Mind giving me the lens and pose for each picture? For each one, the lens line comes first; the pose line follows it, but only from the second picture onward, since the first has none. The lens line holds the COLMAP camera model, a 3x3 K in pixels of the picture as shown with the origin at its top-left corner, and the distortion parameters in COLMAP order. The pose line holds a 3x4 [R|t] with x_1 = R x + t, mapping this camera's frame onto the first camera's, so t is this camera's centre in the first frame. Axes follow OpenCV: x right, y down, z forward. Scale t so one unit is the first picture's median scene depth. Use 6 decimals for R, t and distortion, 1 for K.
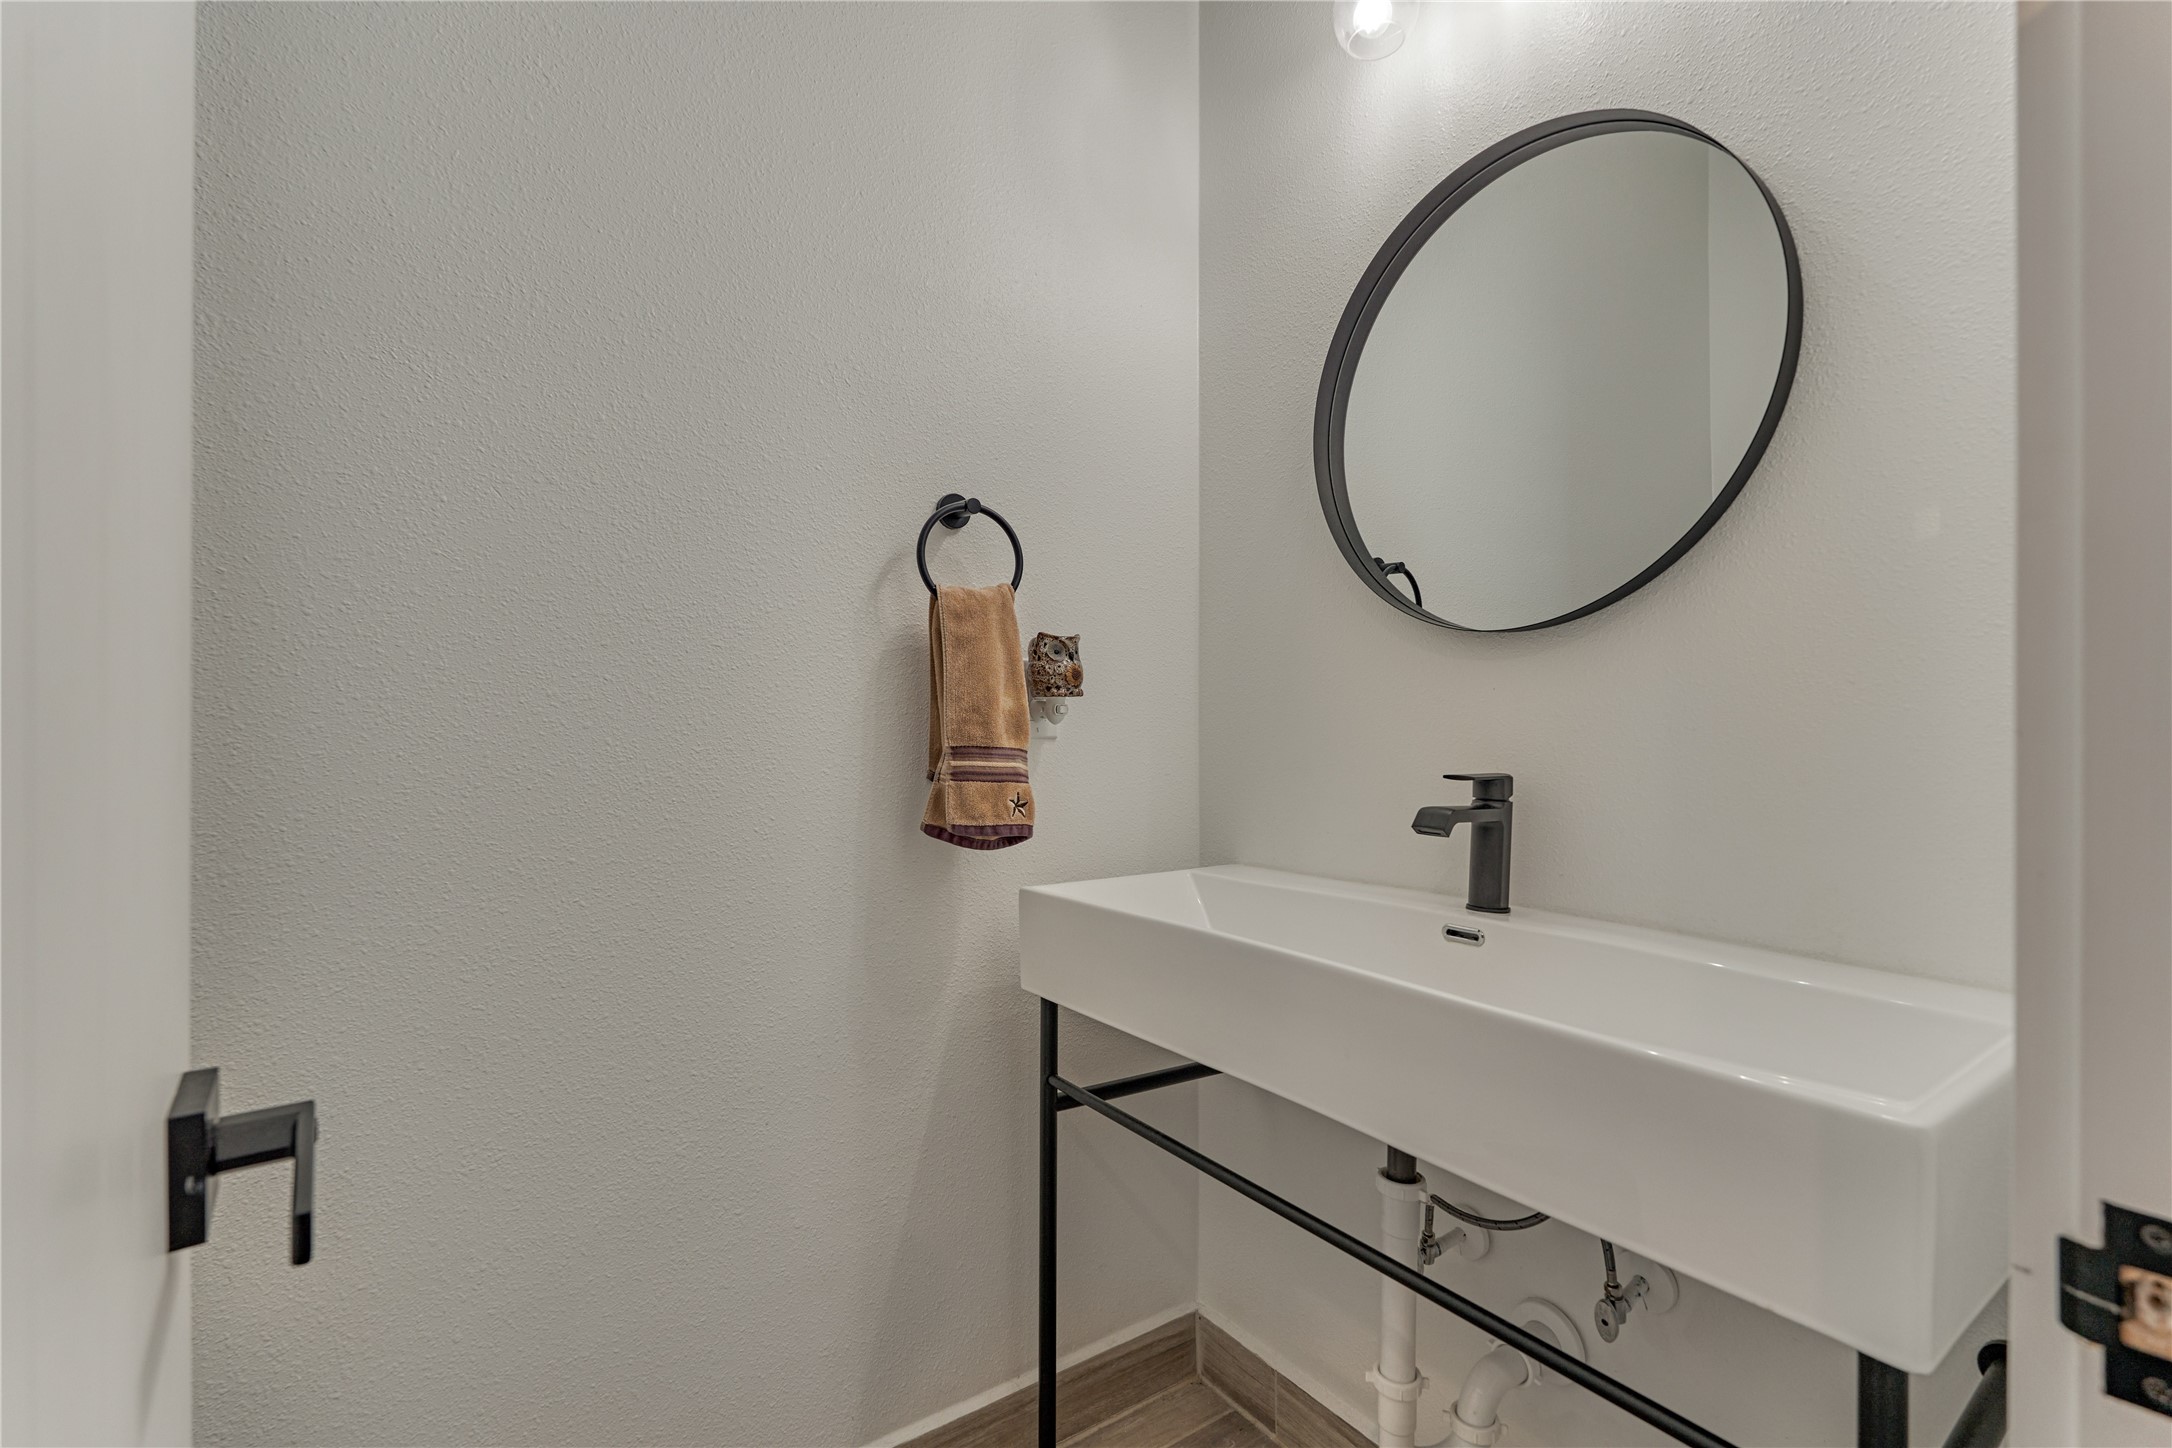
lens RADIAL K [[948.1, 0, 1086.8], [0, 948.1, 733.5], [0, 0, 1]] dist [-0.003264, -0.000224]
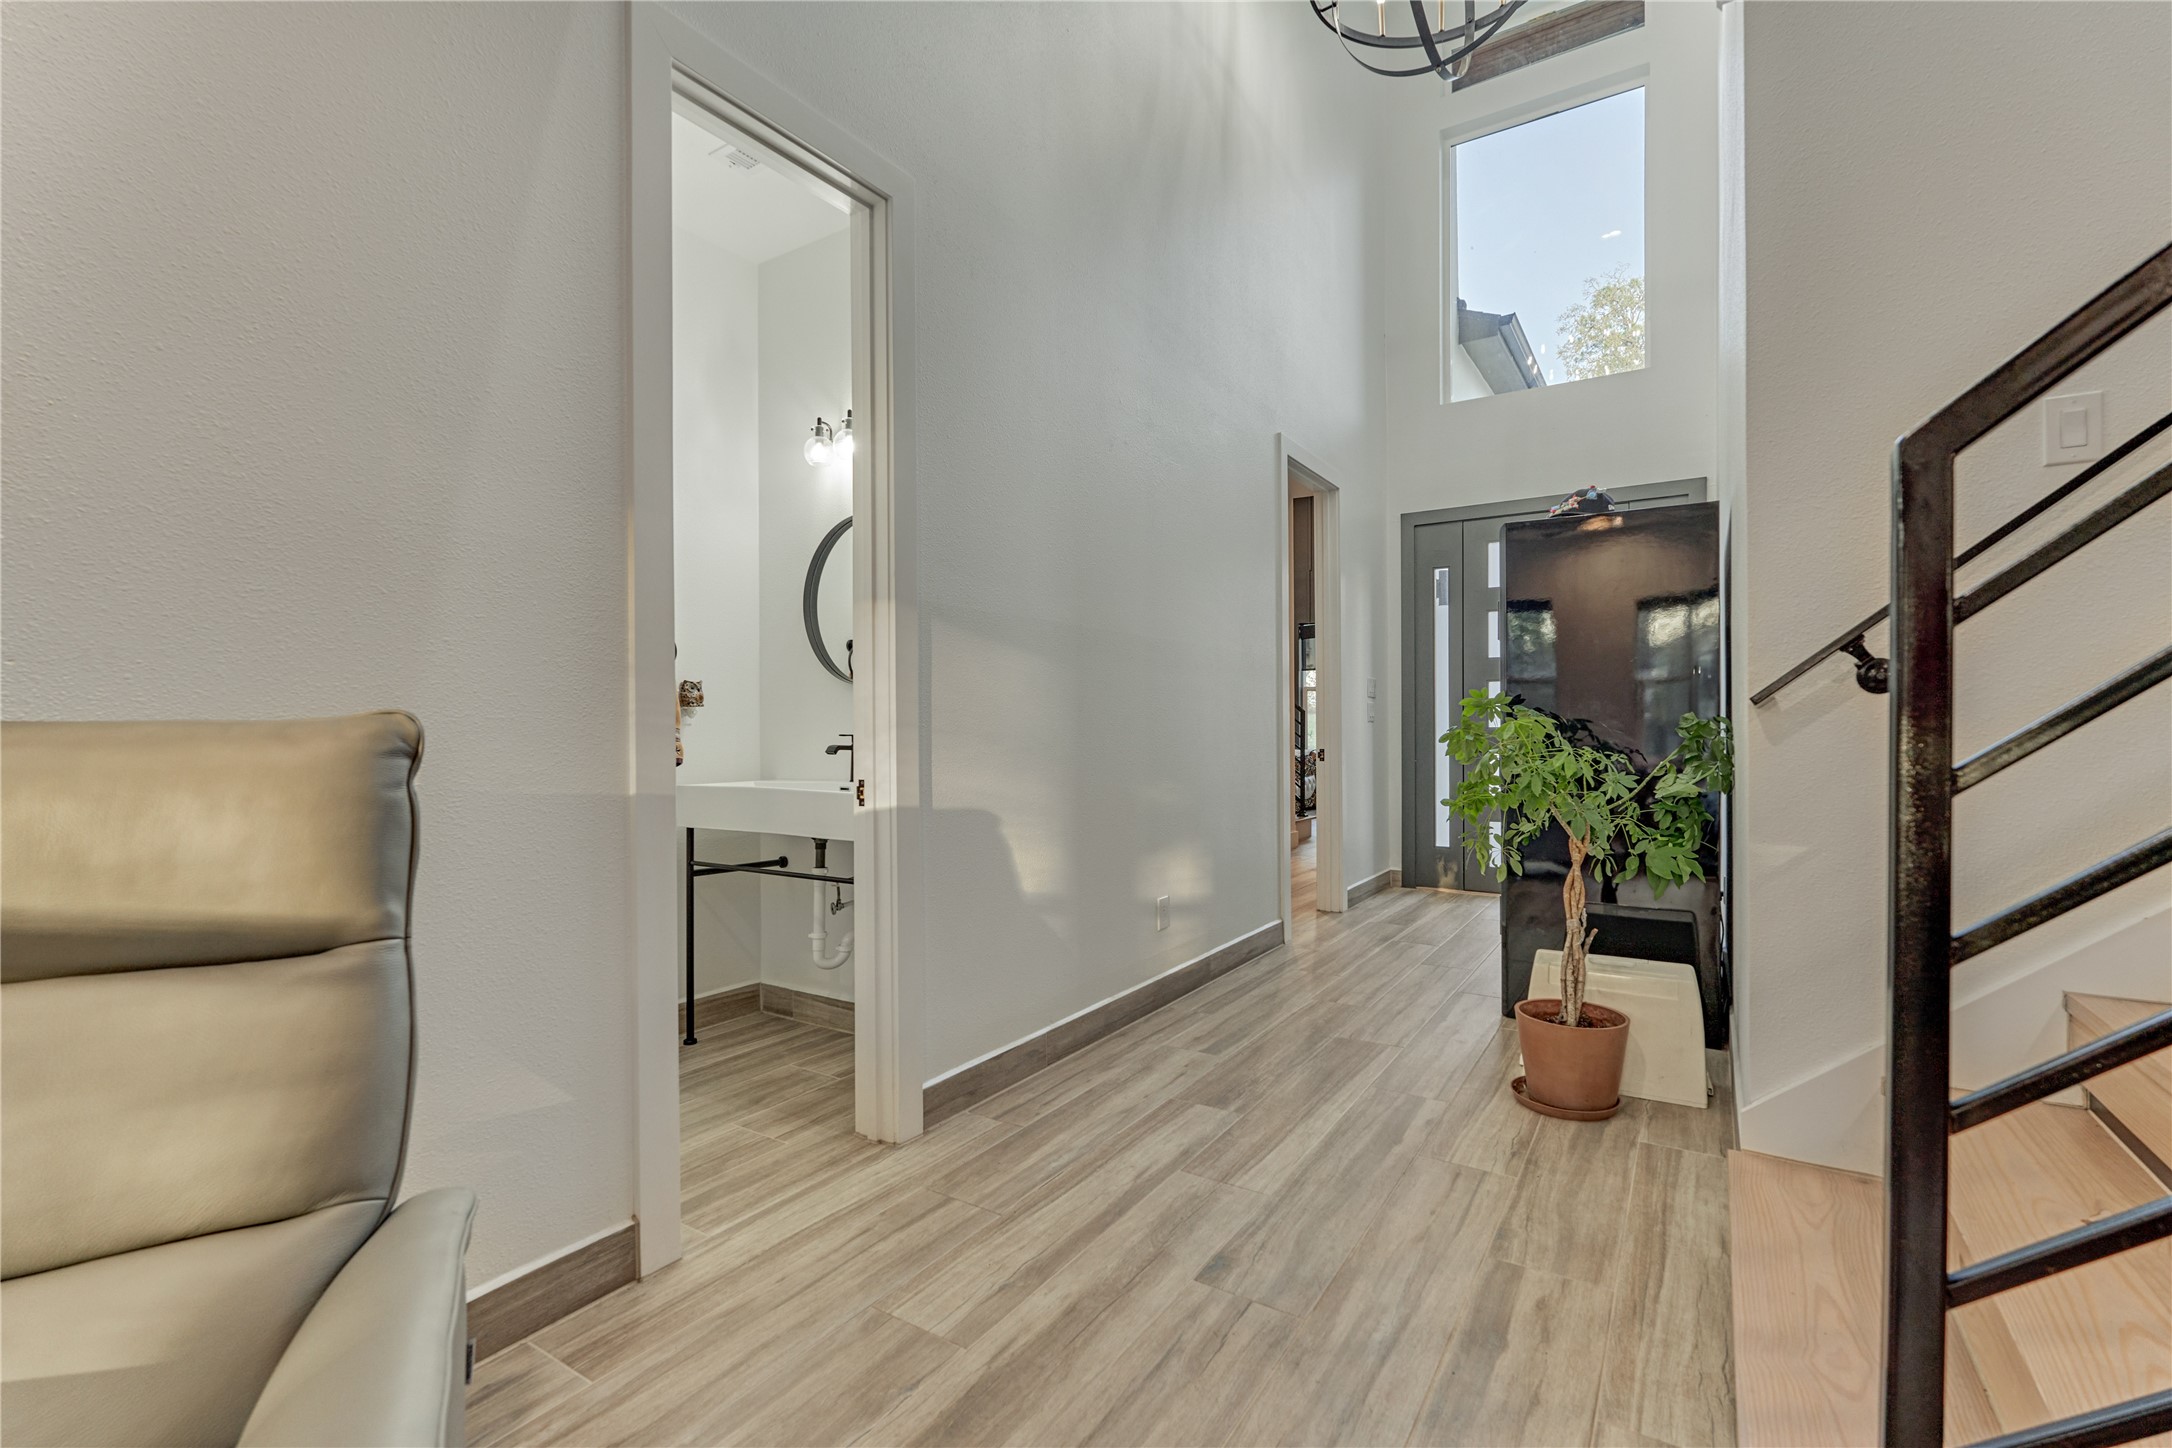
lens RADIAL K [[948.1, 0, 1066.3], [0, 948.1, 734.0], [0, 0, 1]] dist [-0.003264, -0.000224]
pose [[0.934117, -0.007659, 0.356884, -0.003062], [0.001240, 0.999833, 0.018213, -0.011422], [-0.356964, -0.016571, 0.933971, -1.613569]]
